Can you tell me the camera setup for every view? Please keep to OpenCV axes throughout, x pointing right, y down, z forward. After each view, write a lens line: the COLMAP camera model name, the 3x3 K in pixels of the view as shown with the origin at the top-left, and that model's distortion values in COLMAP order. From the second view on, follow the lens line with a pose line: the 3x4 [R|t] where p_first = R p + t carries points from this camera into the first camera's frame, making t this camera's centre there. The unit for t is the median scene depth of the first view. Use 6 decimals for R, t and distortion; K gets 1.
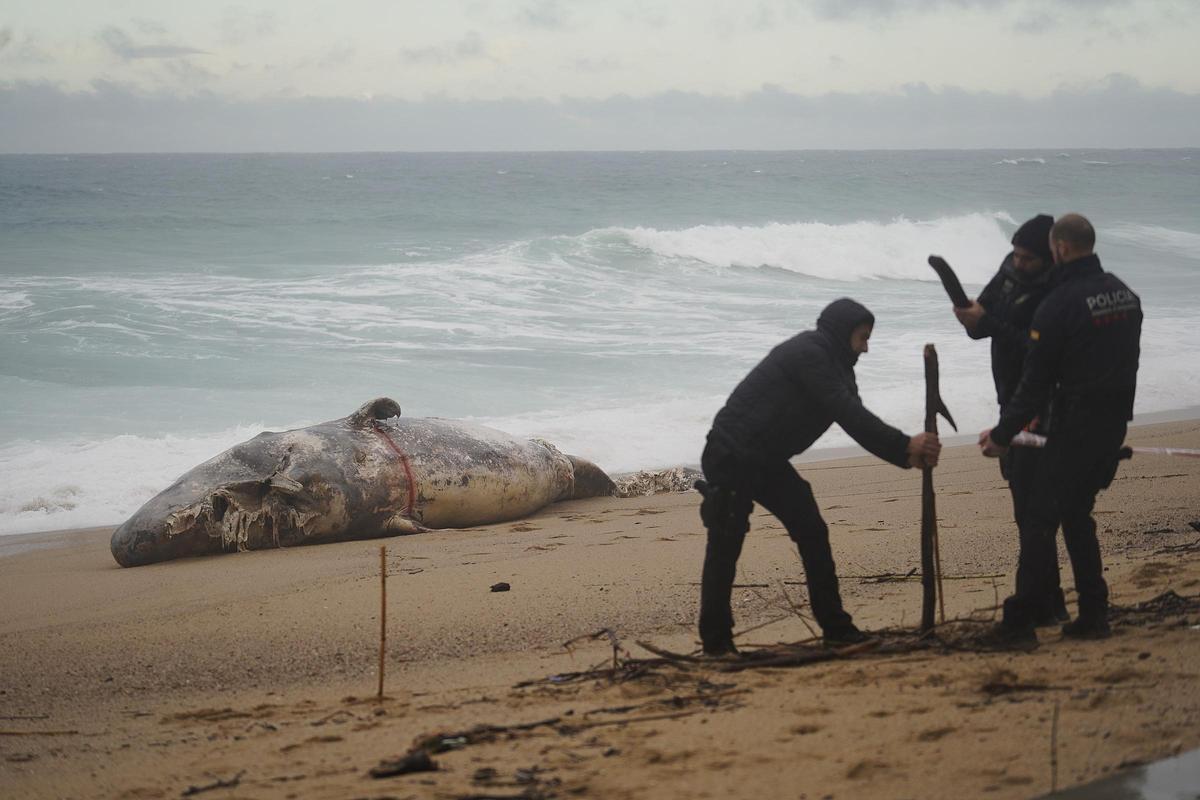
lens RADIAL K [[3246.7, 0, 600.0], [0, 3246.7, 400.0], [0, 0, 1]] dist [0.071294, -0.892369]
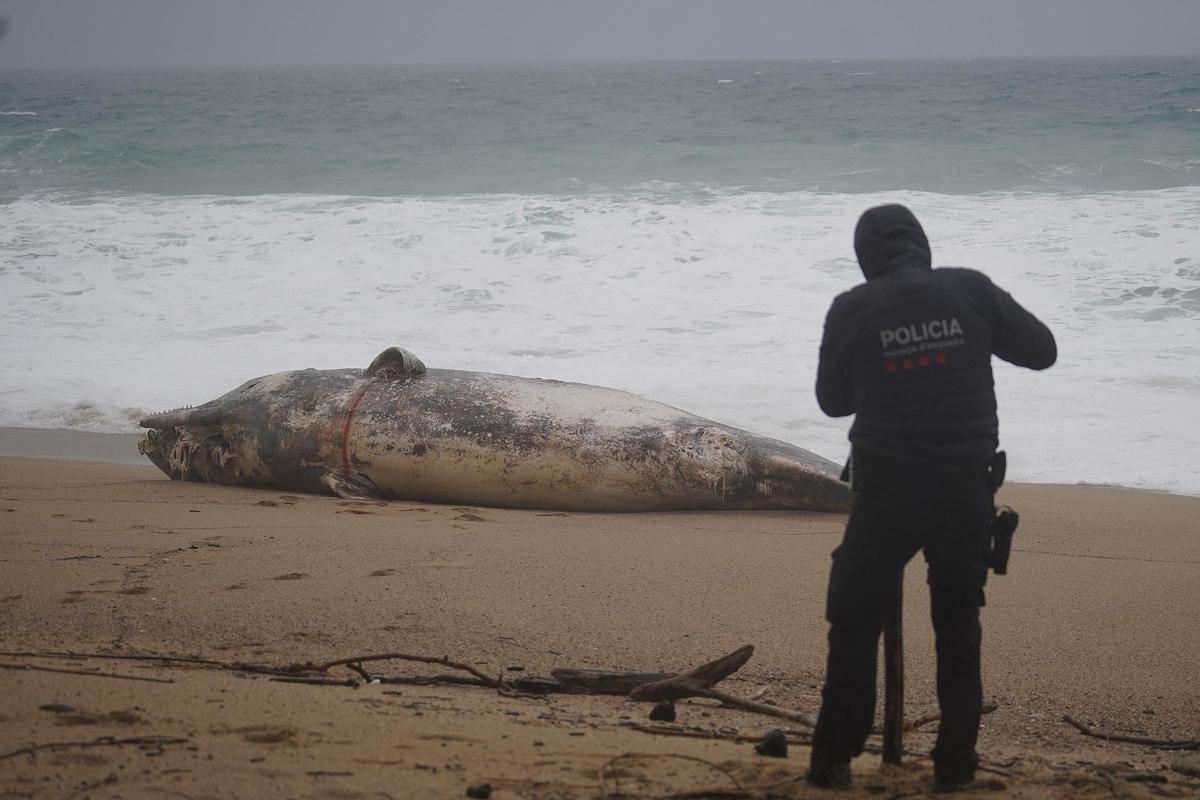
lens RADIAL K [[3246.7, 0, 600.0], [0, 3246.7, 400.0], [0, 0, 1]] dist [0.071294, -0.892369]
pose [[0.141508, 0.110541, -0.983746, 0.878948], [-0.052596, 0.993182, 0.104036, -0.087788], [0.988539, 0.037019, 0.146357, 0.964655]]
